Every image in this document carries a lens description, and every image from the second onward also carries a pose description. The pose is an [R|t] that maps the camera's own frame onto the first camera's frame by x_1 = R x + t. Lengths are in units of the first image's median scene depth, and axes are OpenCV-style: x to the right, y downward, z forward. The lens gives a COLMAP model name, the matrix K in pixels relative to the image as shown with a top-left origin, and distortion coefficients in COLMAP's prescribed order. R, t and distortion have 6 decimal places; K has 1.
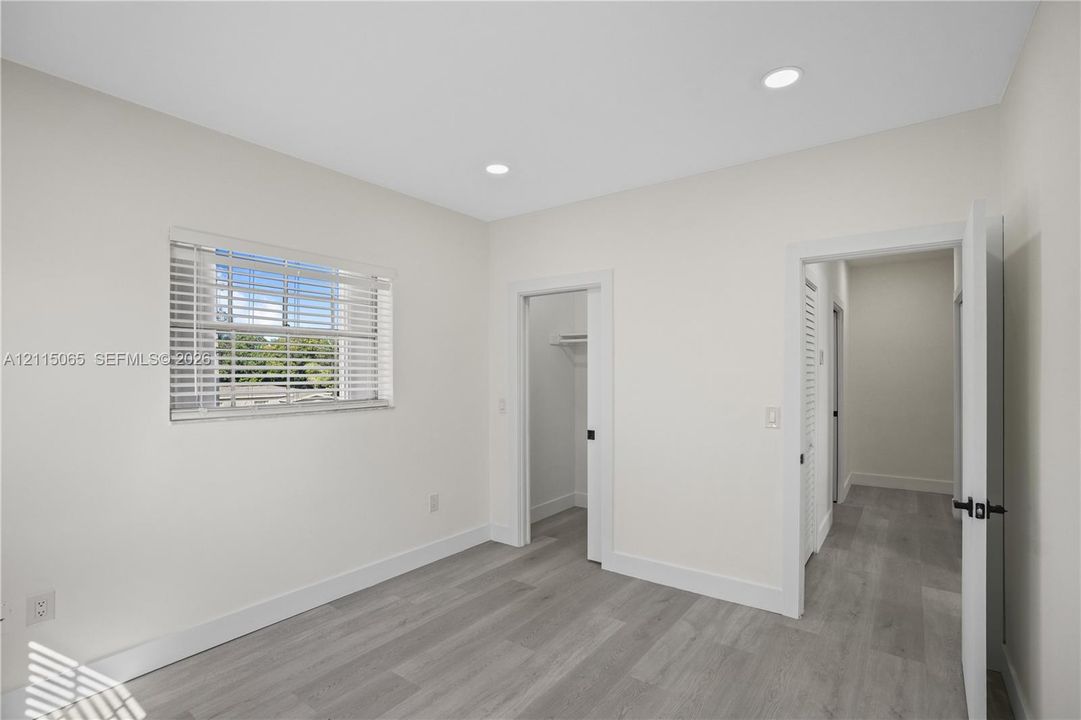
lens RADIAL K [[524.8, 0, 540.7], [0, 524.8, 363.2], [0, 0, 1]] dist [-0.000699, 0.000029]
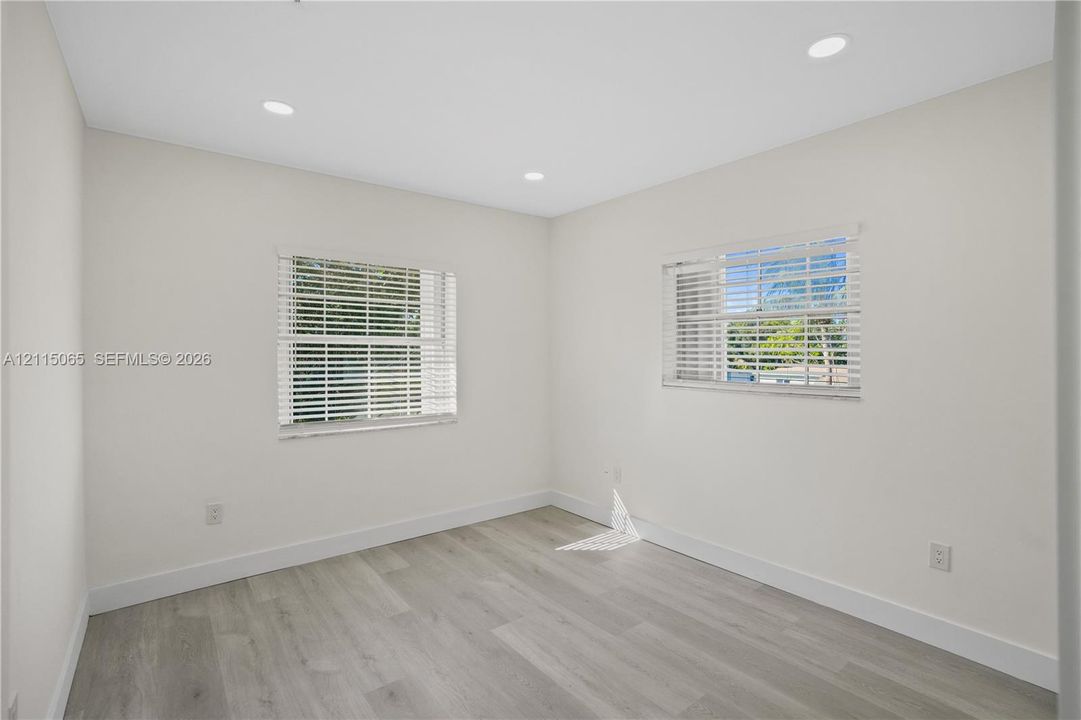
lens RADIAL K [[505.8, 0, 542.3], [0, 505.8, 348.2], [0, 0, 1]] dist [-0.017051, 0.000802]
pose [[-0.263984, -0.009132, -0.964484, 0.674704], [0.011505, 0.999854, -0.012615, 0.015193], [0.964458, -0.014427, -0.263841, 0.904284]]
